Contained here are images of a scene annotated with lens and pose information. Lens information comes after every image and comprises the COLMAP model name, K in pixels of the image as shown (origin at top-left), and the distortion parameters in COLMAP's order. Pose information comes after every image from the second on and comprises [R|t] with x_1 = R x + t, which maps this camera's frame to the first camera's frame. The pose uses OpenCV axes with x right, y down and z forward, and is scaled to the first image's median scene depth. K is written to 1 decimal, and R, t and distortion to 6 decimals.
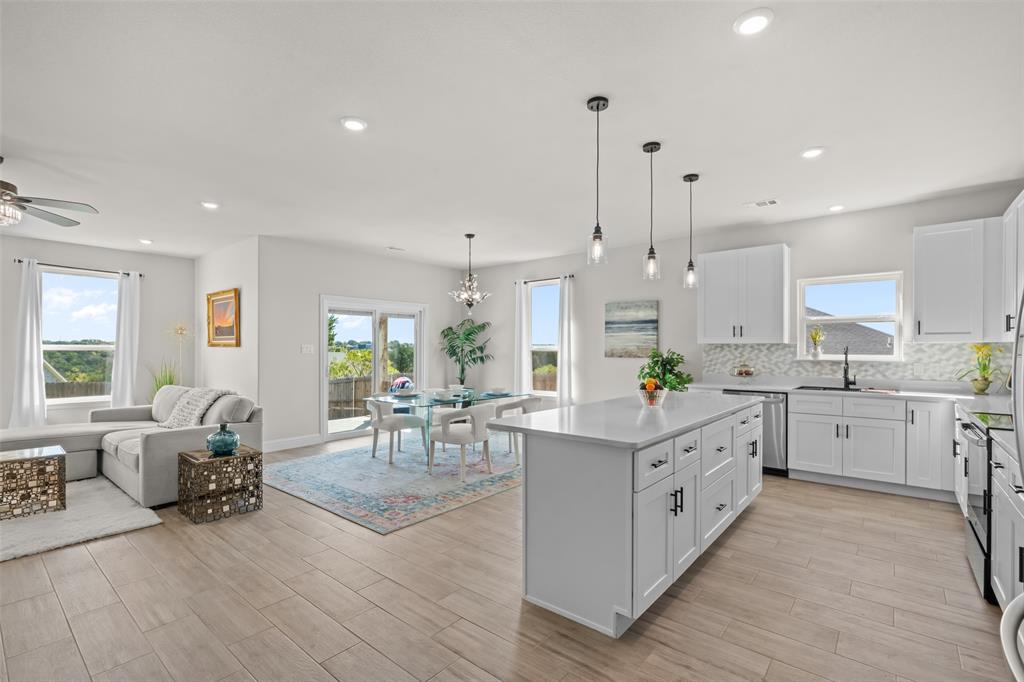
lens RADIAL K [[467.5, 0, 513.8], [0, 467.5, 352.5], [0, 0, 1]] dist [-0.017494, 0.007434]
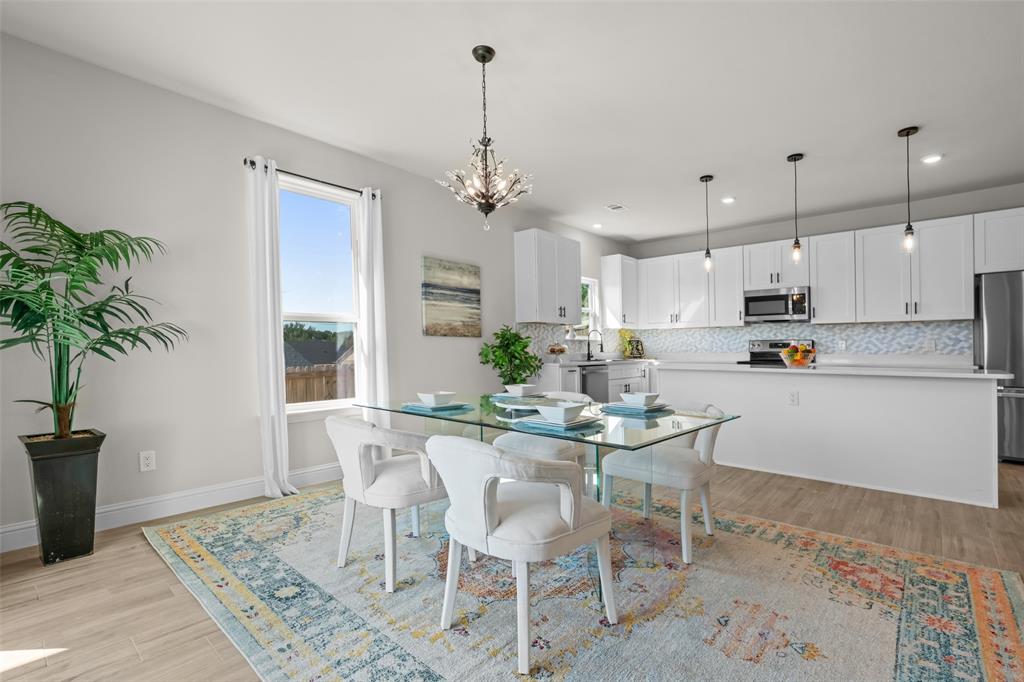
lens RADIAL K [[475.1, 0, 519.5], [0, 475.1, 350.1], [0, 0, 1]] dist [-0.007579, 0.001354]
pose [[0.027311, -0.003139, 0.999622, -0.518771], [0.008253, 0.999962, 0.002915, 0.032267], [-0.999593, 0.008170, 0.027336, 0.900444]]
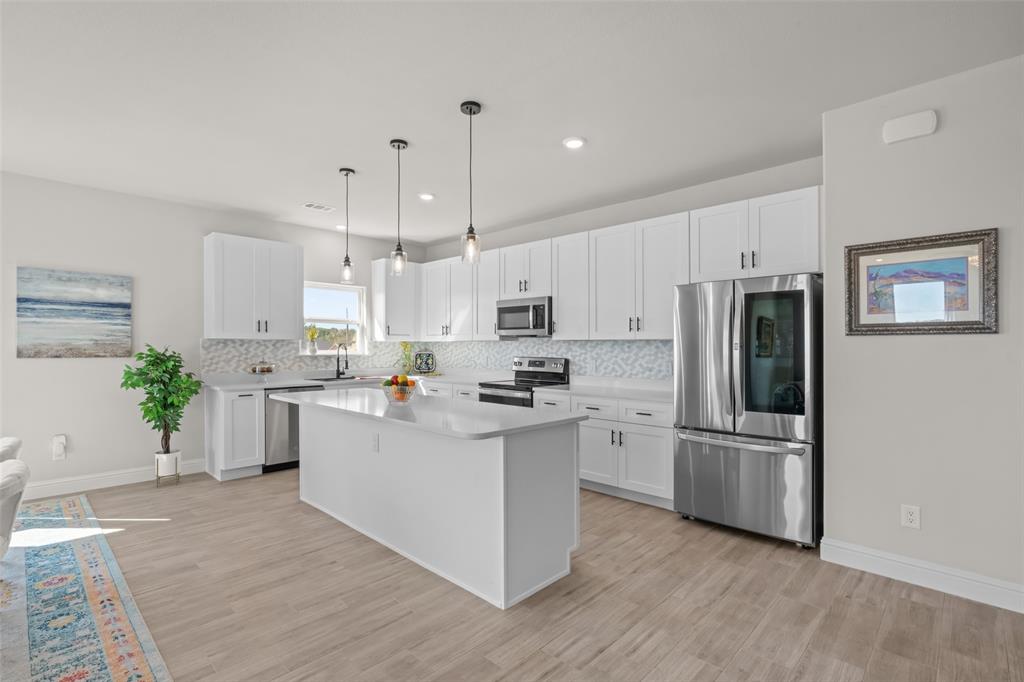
lens RADIAL K [[480.5, 0, 505.9], [0, 480.5, 343.1], [0, 0, 1]] dist [-0.020672, 0.011304]
pose [[0.075907, 0.007349, 0.997088, -0.376779], [0.004226, 0.999961, -0.007692, -0.001572], [-0.997106, 0.004798, 0.075873, 0.365802]]
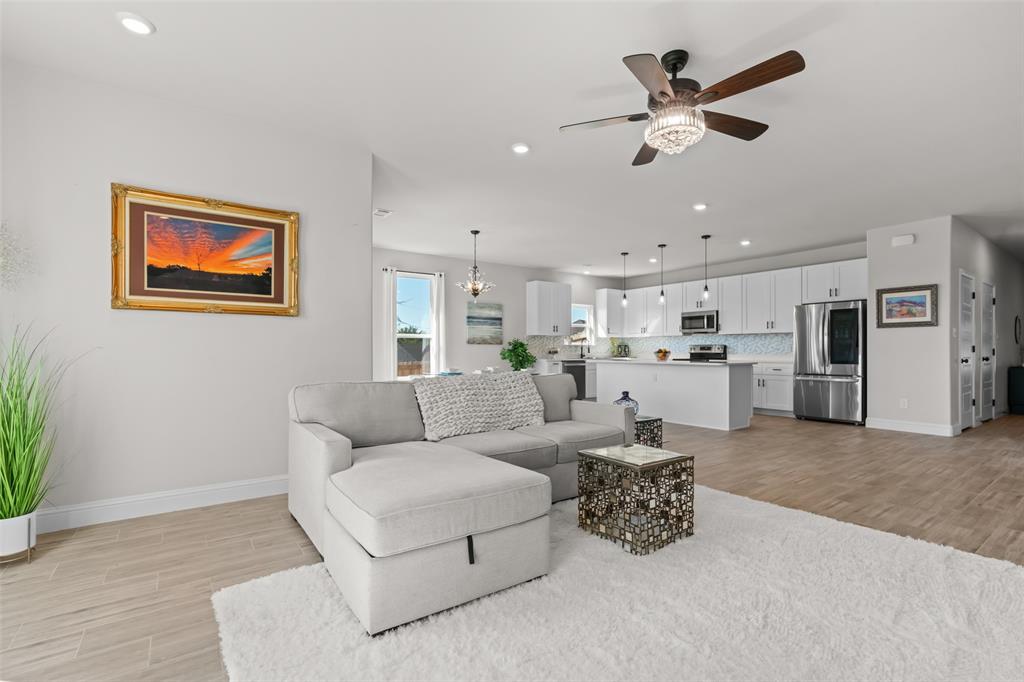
lens RADIAL K [[475.1, 0, 519.5], [0, 475.1, 350.1], [0, 0, 1]] dist [-0.007579, 0.001354]
pose [[0.234834, 0.000768, 0.972035, -1.099694], [0.008673, 0.999958, -0.002886, 0.033668], [-0.971997, 0.009108, 0.234818, 0.597052]]
